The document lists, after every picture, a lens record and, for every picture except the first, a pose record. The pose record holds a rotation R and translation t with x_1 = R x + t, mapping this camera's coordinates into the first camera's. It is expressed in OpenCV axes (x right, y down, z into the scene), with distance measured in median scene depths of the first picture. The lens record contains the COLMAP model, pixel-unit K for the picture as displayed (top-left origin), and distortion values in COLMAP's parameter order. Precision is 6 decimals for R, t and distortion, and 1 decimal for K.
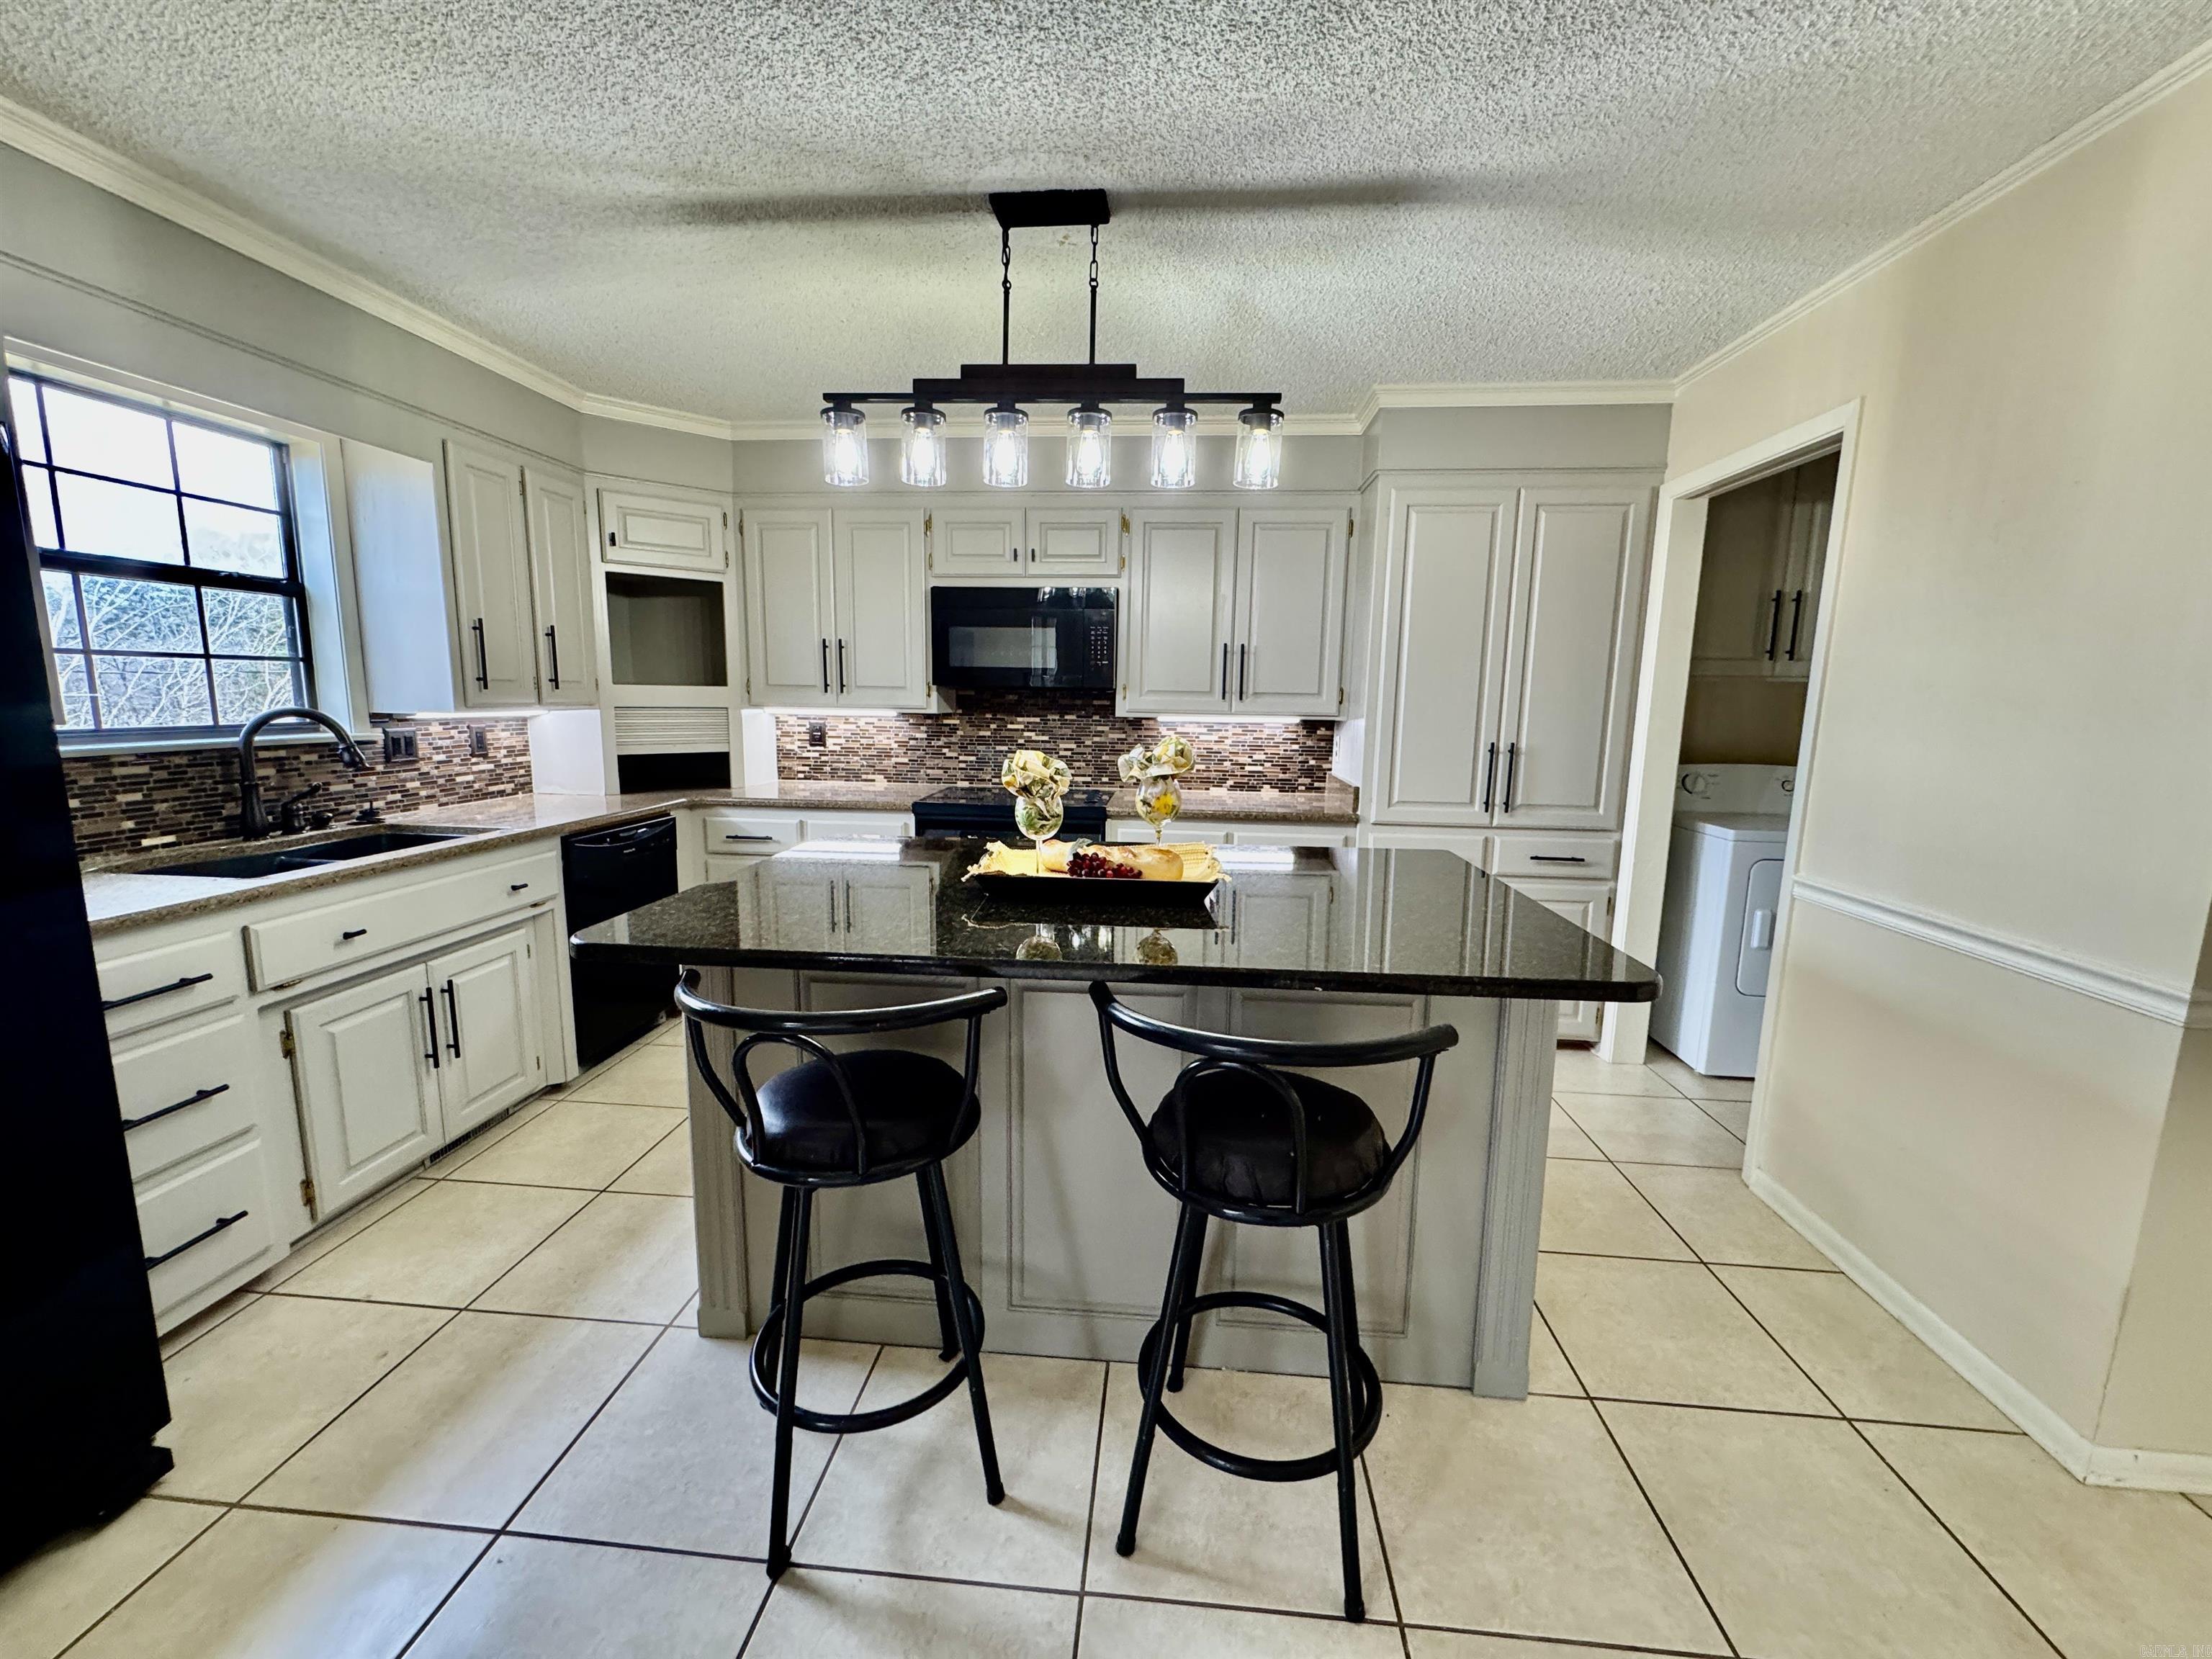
lens RADIAL K [[879.8, 0, 1107.0], [0, 879.8, 826.3], [0, 0, 1]] dist [-0.001002, -0.000226]
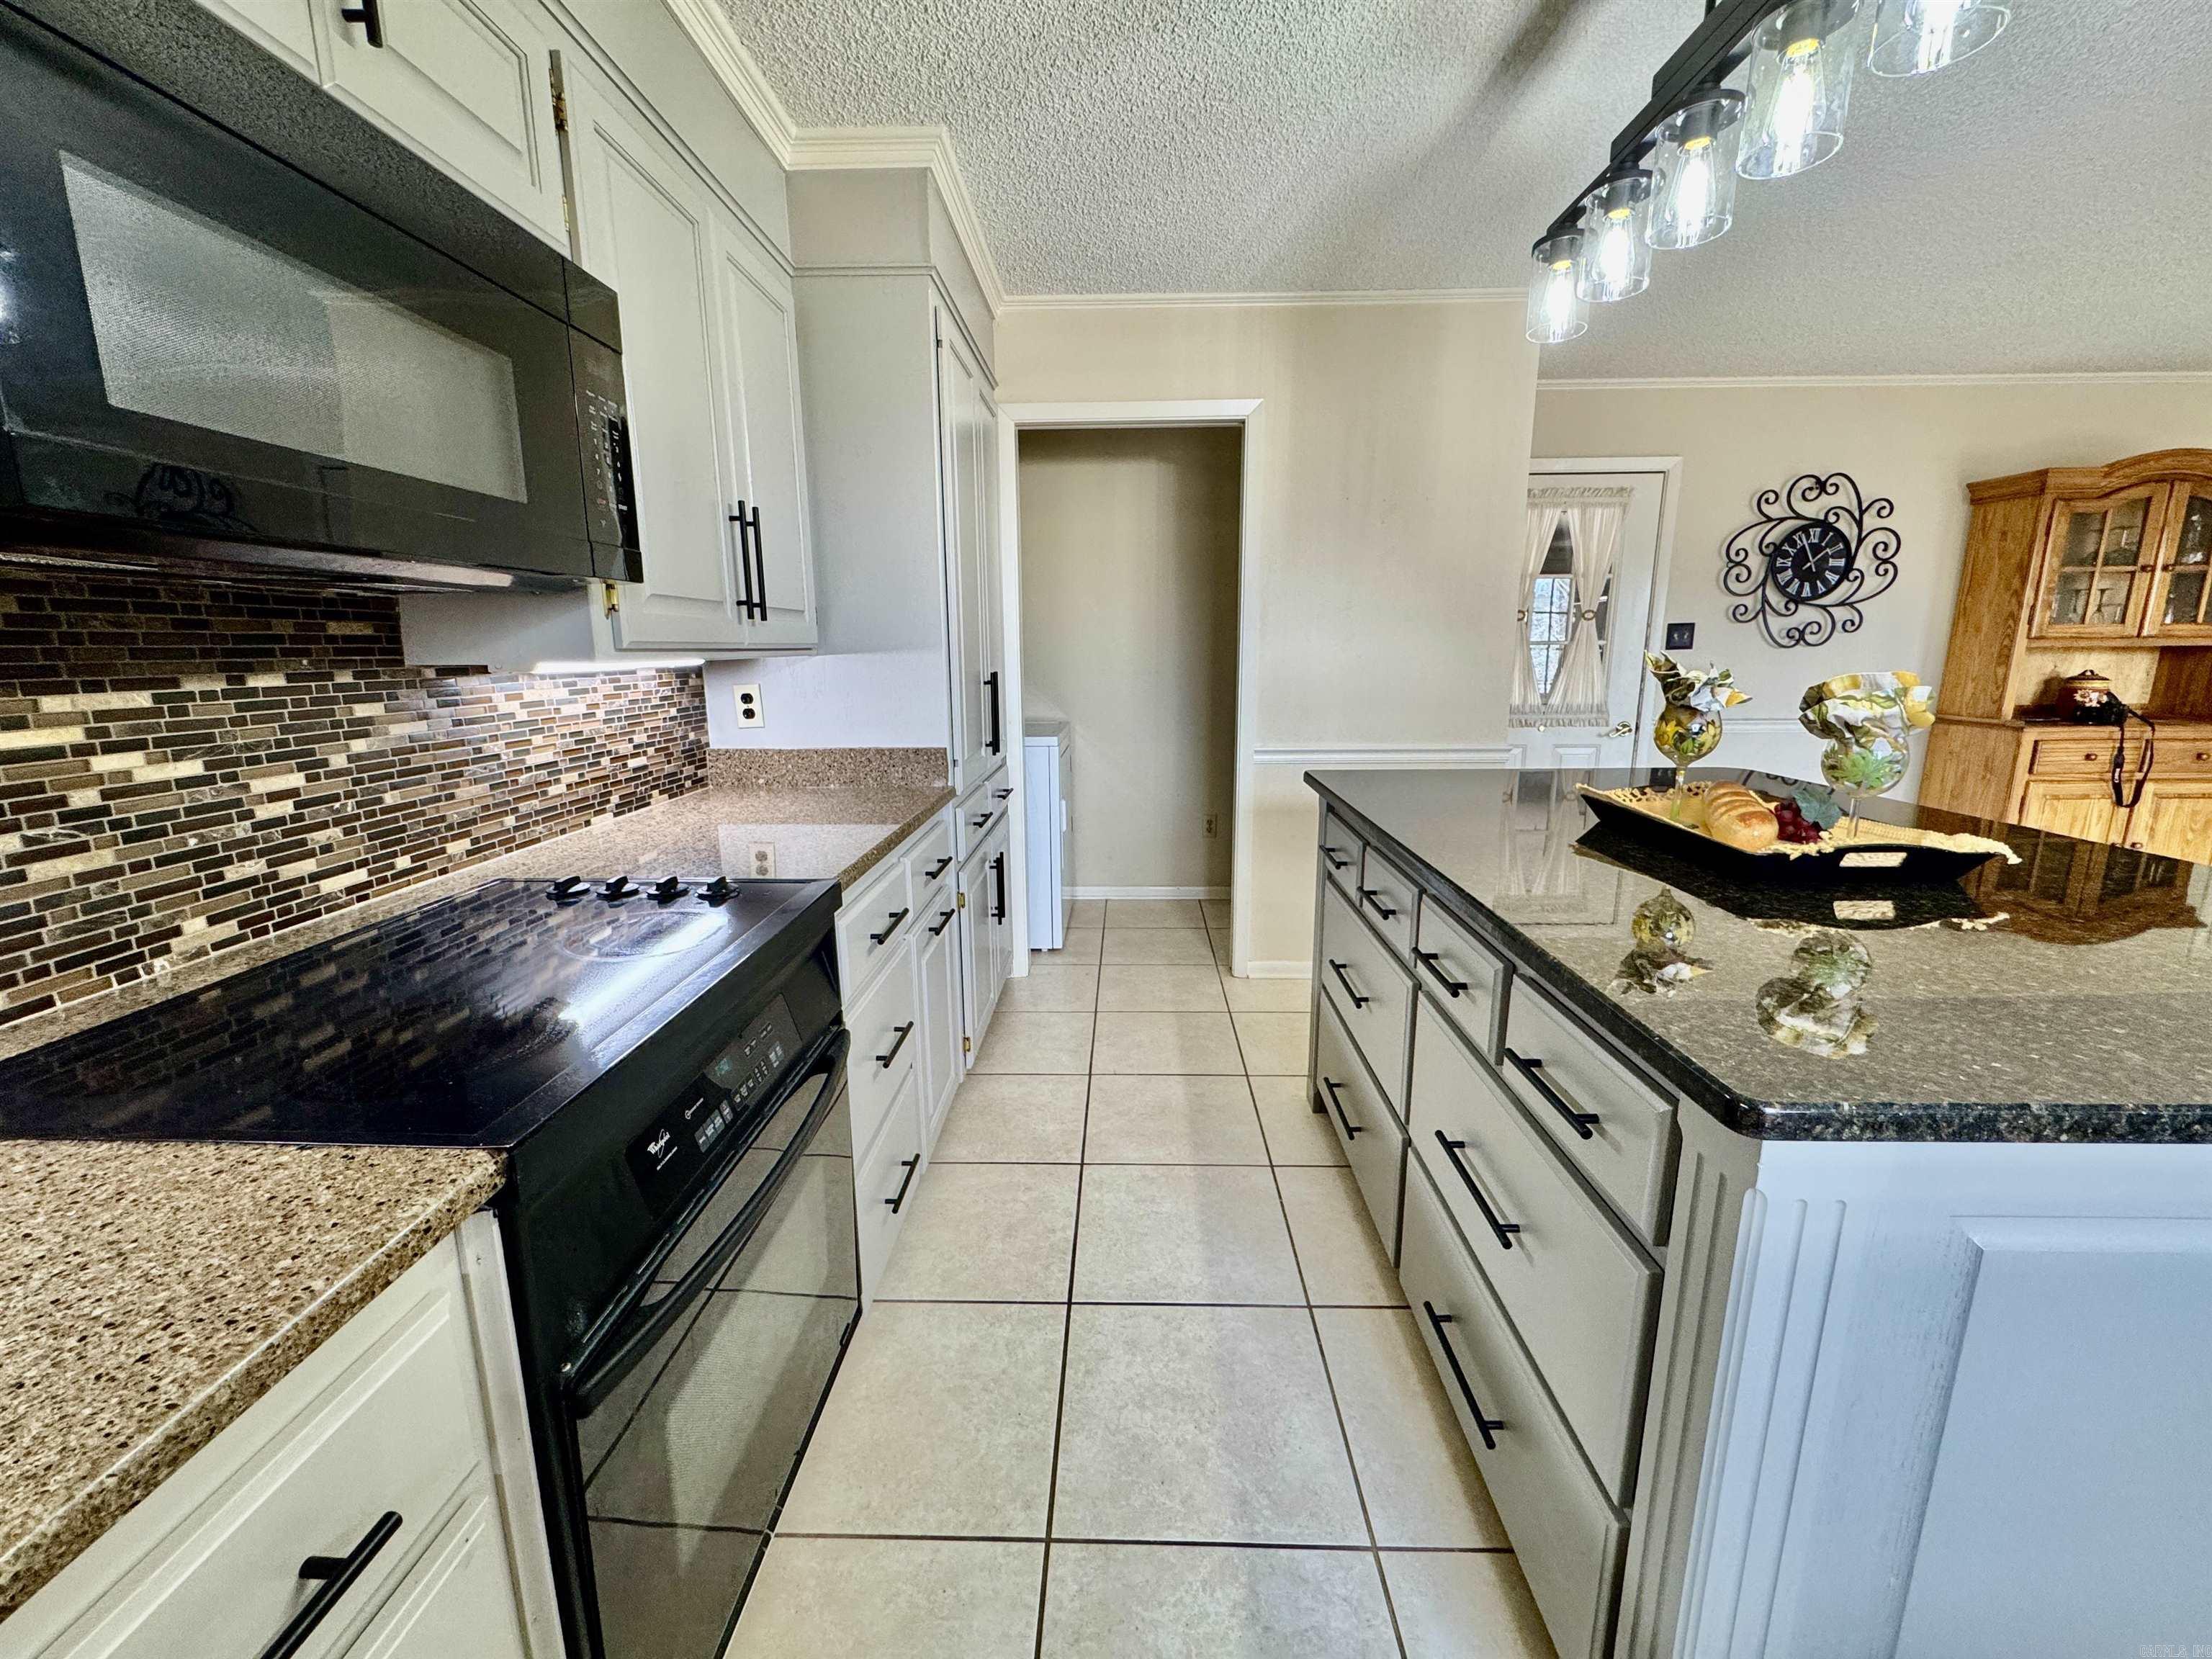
lens RADIAL K [[879.8, 0, 1112.0], [0, 879.8, 823.7], [0, 0, 1]] dist [-0.001002, -0.000226]
pose [[-0.072682, -0.212297, 0.974498, -0.484574], [0.153787, 0.963012, 0.221265, -0.140639], [-0.985427, 0.165947, -0.037345, 1.049630]]
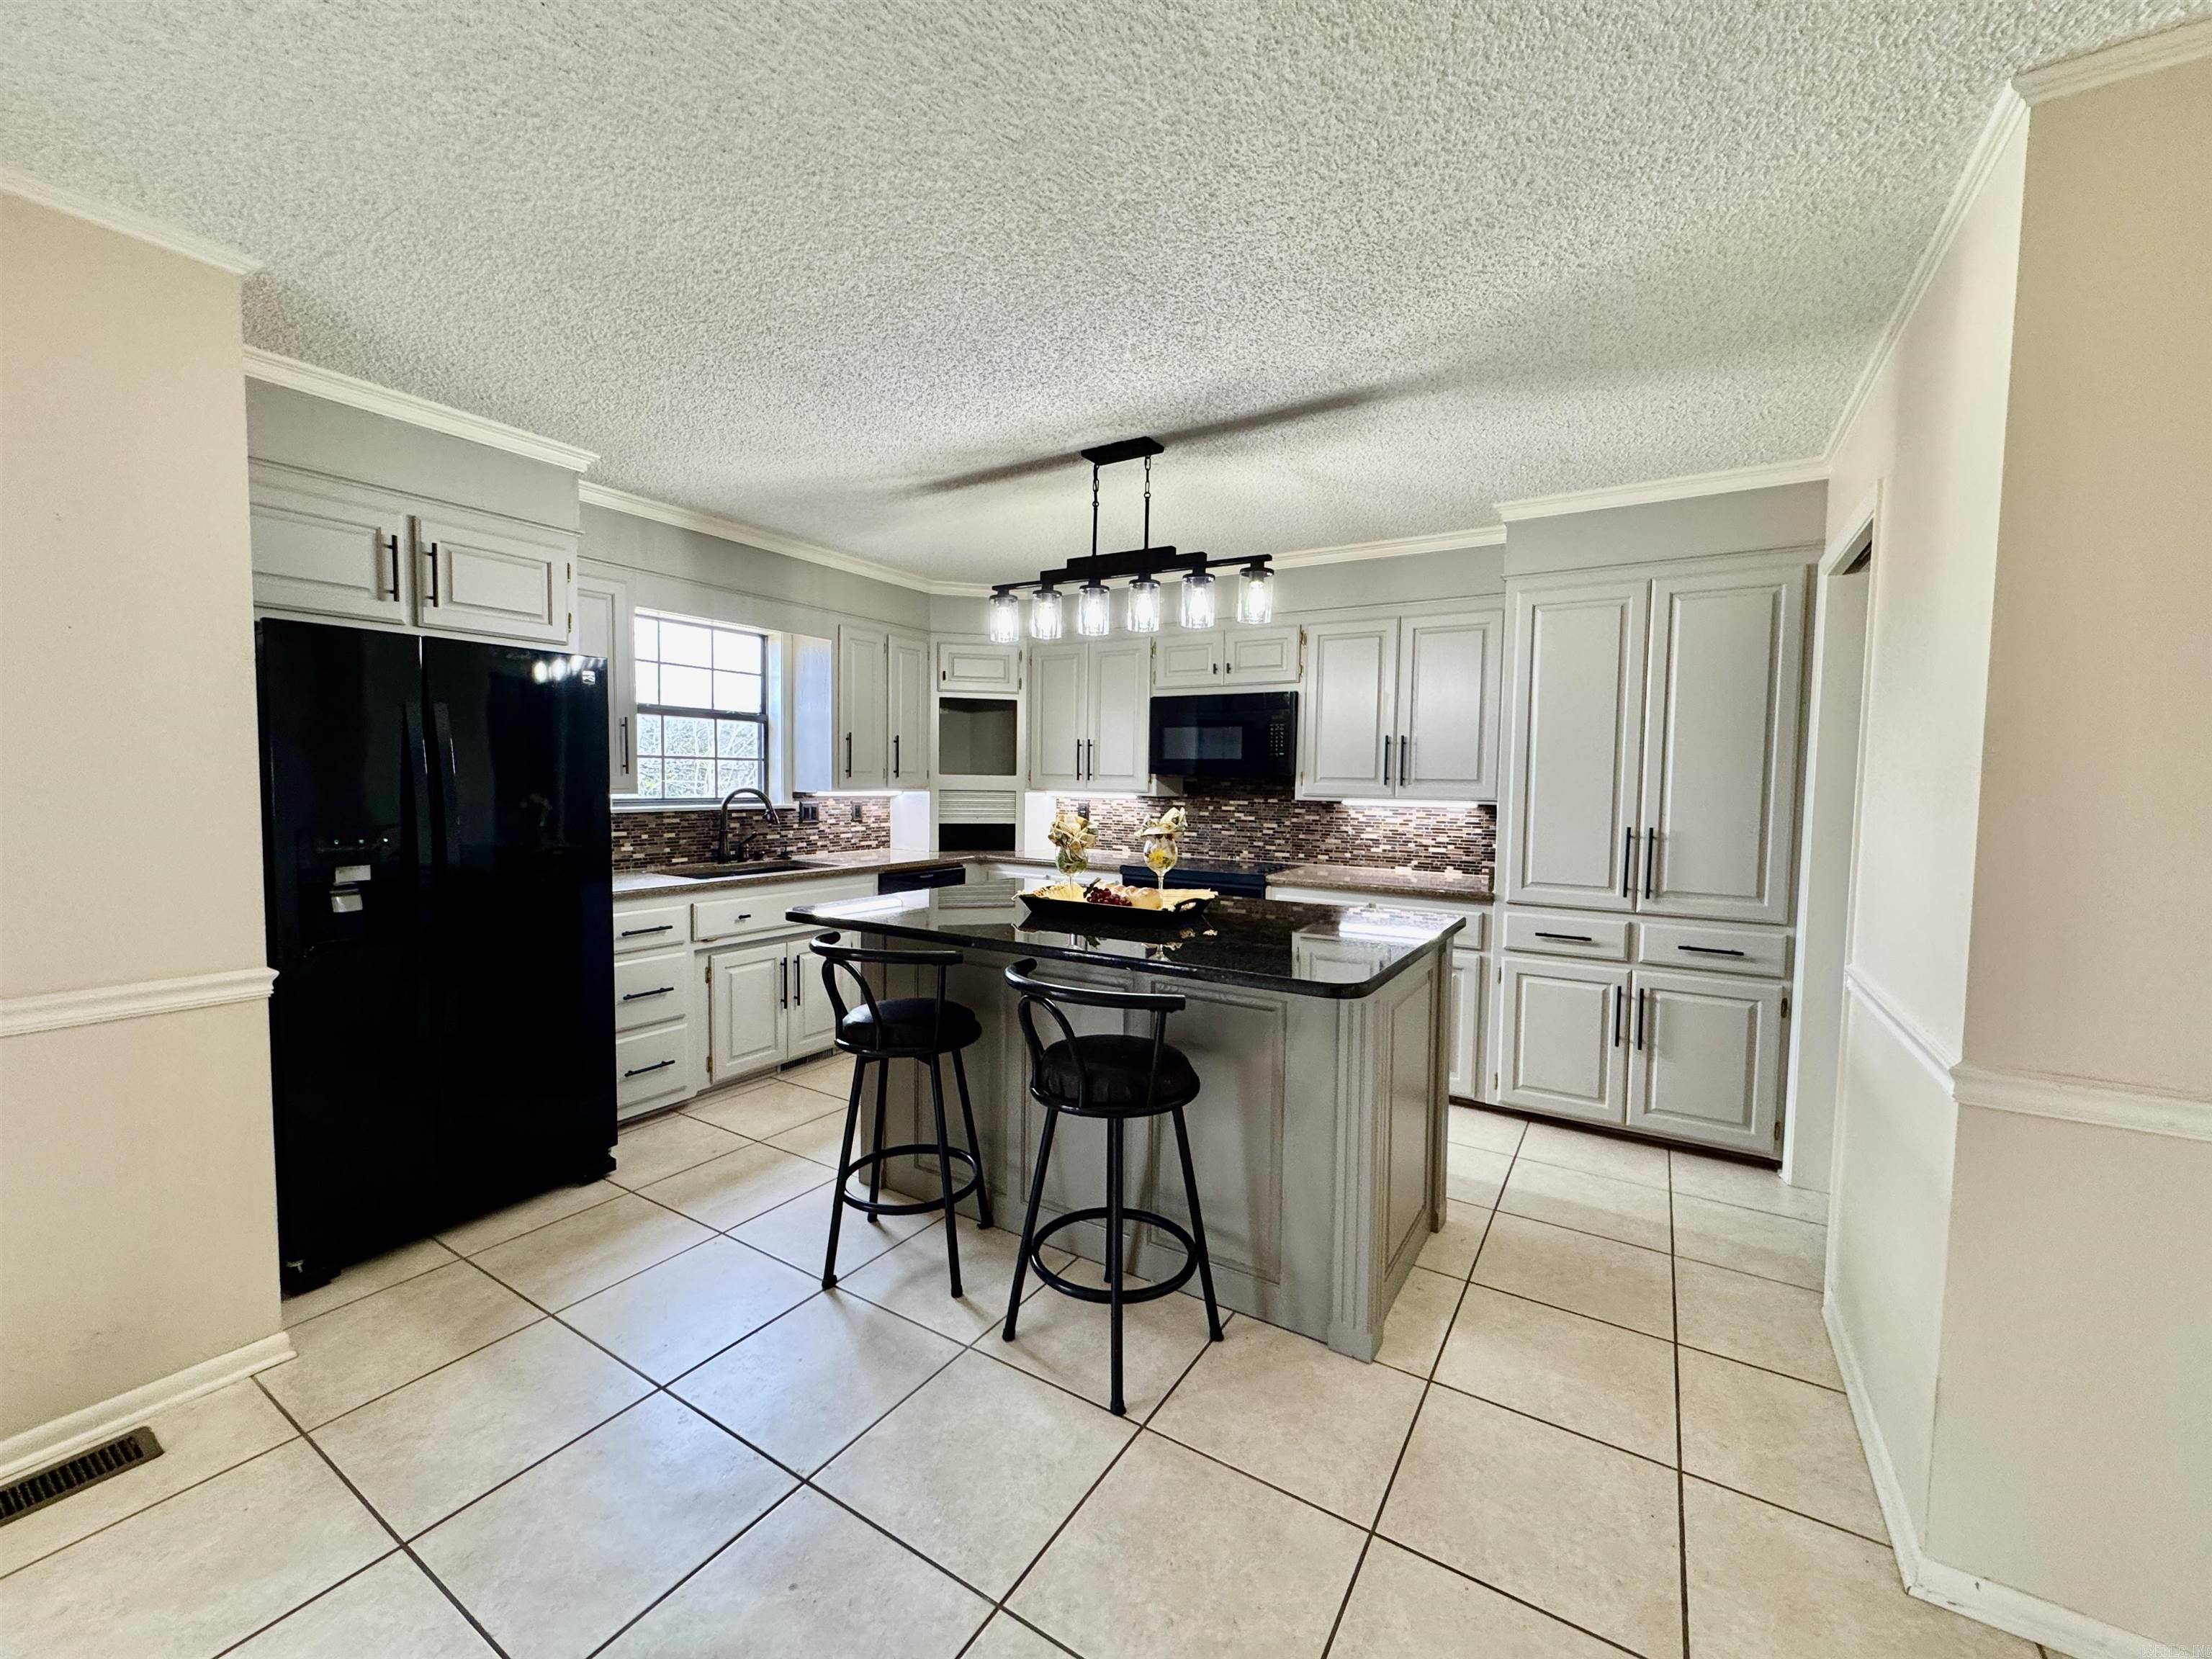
lens RADIAL K [[879.8, 0, 1107.9], [0, 879.8, 828.4], [0, 0, 1]] dist [-0.001002, -0.000226]
pose [[0.892780, 0.023004, -0.449905, 0.400317], [-0.067965, 0.994142, -0.084038, 0.033868], [0.445336, 0.105606, 0.889114, -0.171079]]
